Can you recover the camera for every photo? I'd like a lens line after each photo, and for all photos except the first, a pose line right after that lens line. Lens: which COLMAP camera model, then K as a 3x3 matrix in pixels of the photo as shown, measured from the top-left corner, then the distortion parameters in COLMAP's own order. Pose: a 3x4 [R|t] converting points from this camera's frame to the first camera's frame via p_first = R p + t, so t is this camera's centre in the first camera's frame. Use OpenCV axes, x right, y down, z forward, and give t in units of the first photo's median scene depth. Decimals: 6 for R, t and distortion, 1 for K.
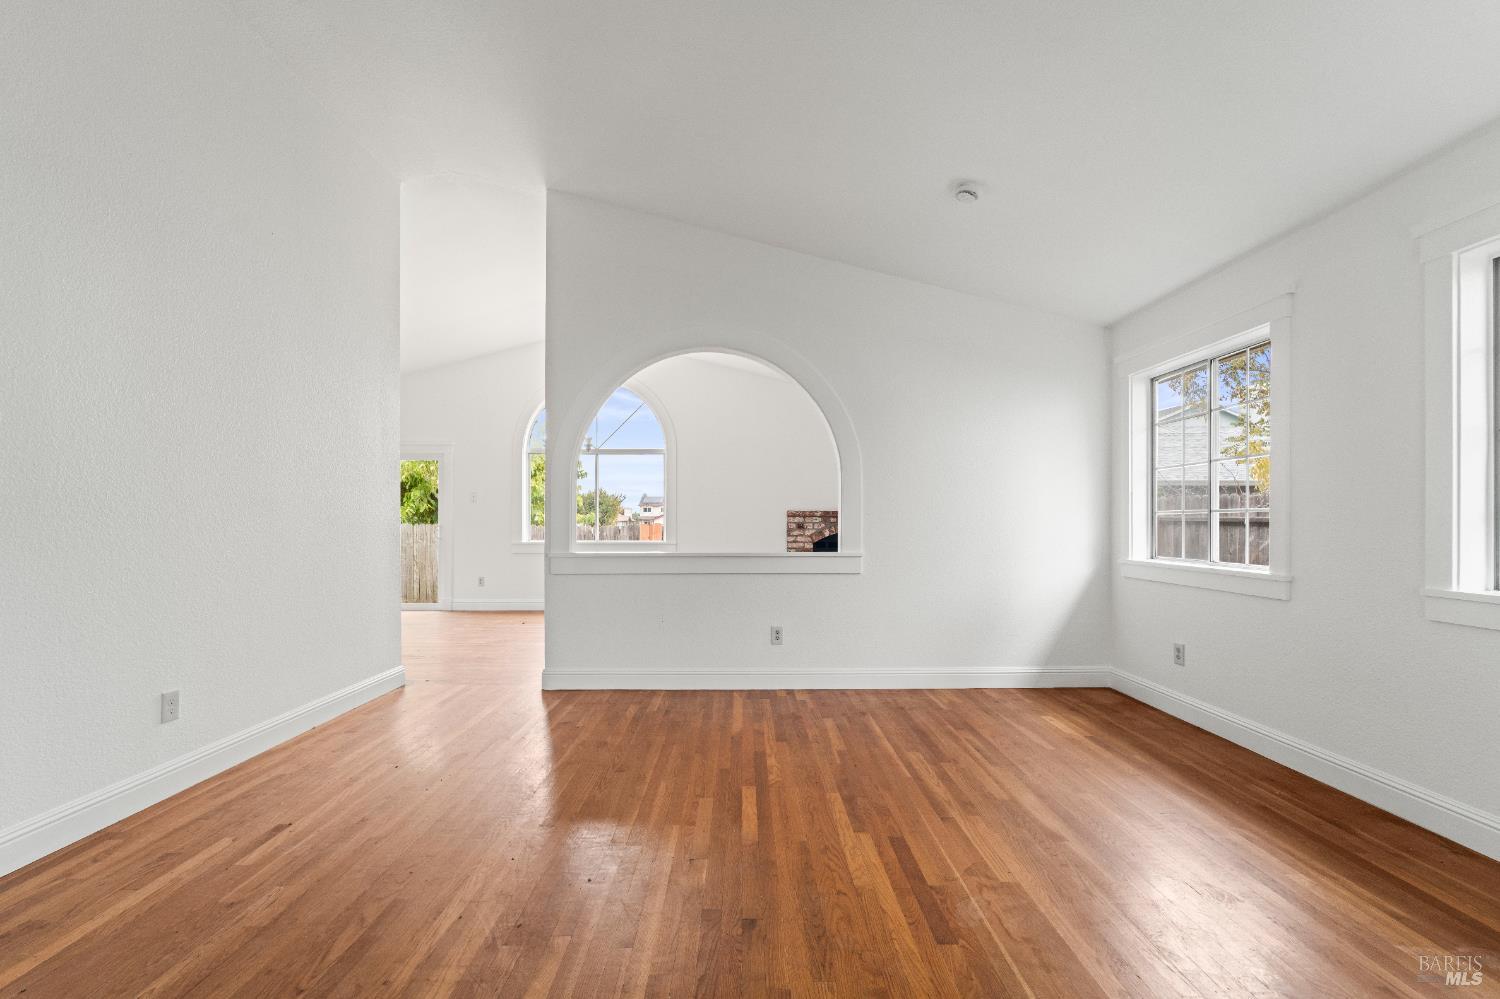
lens RADIAL K [[621.3, 0, 743.6], [0, 621.3, 522.7], [0, 0, 1]] dist [0.000440, 0.000158]
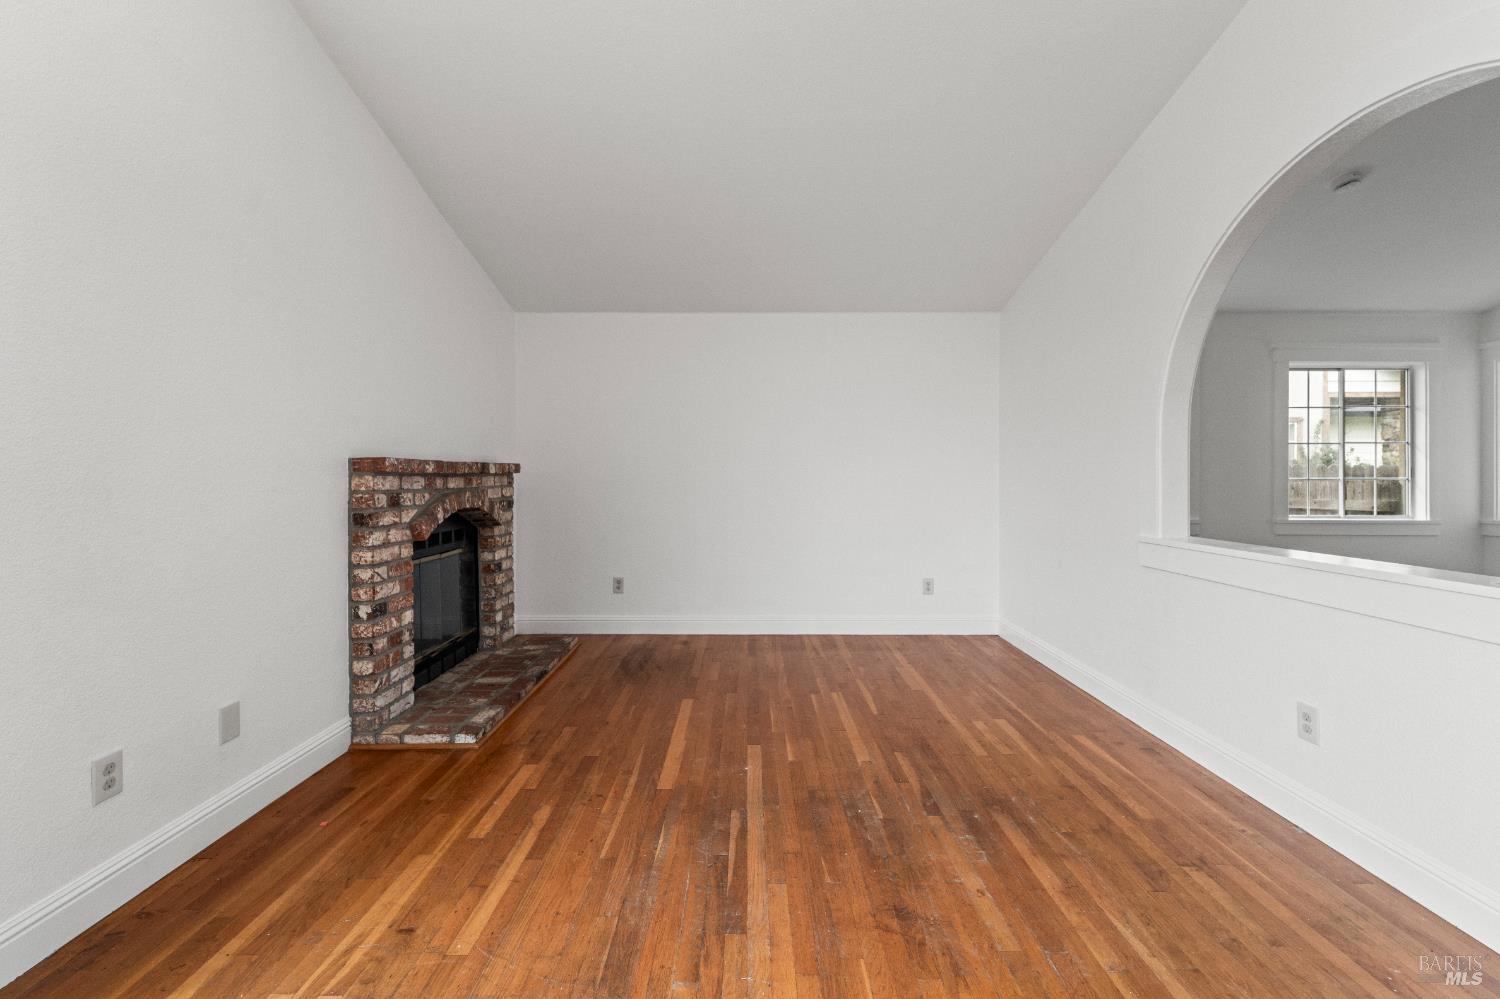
lens RADIAL K [[621.4, 0, 749.9], [0, 621.4, 479.5], [0, 0, 1]] dist [0.001475, -0.000008]
pose [[-0.000241, -0.003434, 0.999994, -0.526815], [-0.001333, 0.999993, 0.003434, -0.016130], [-0.999999, -0.001332, -0.000246, 1.506555]]
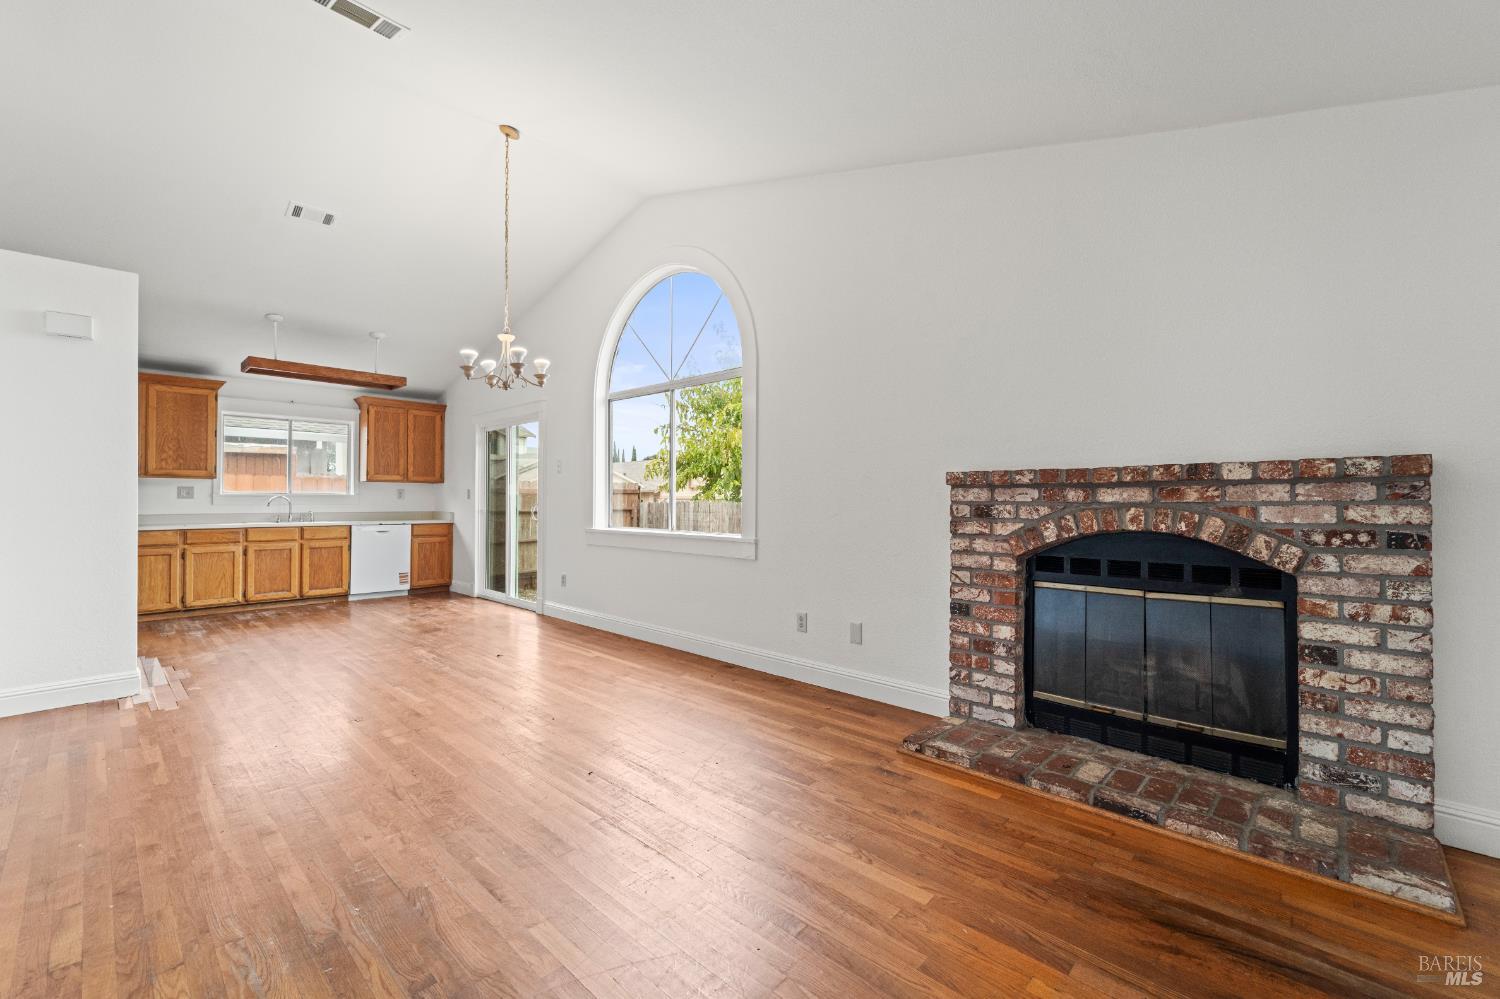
lens RADIAL K [[616.5, 0, 750.1], [0, 616.5, 495.5], [0, 0, 1]] dist [0.000452, -0.000096]
pose [[0.725376, -0.003993, -0.688341, 0.474938], [-0.000736, 0.999978, -0.006577, -0.003496], [0.688352, 0.005278, 0.725357, 1.194871]]
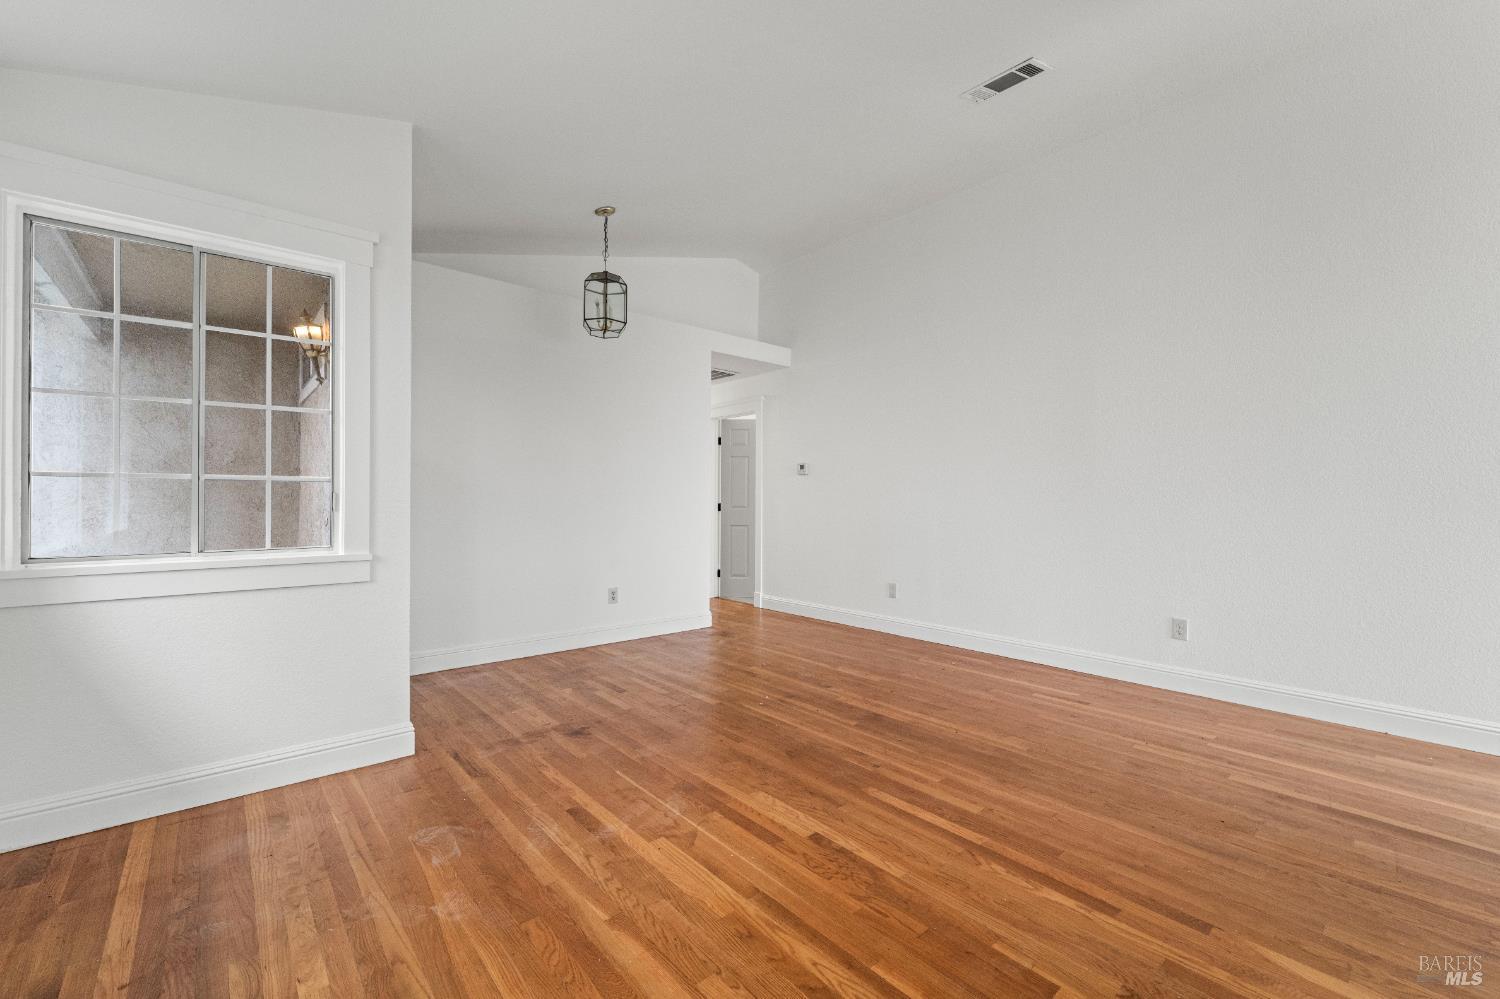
lens RADIAL K [[612.3, 0, 750.0], [0, 612.3, 499.5], [0, 0, 1]] dist [0.003194, 0.000482]
pose [[-0.759137, -0.003985, -0.650918, 0.458148], [-0.002252, 0.999991, -0.003495, 0.003911], [0.650927, -0.001188, -0.759140, 0.880559]]
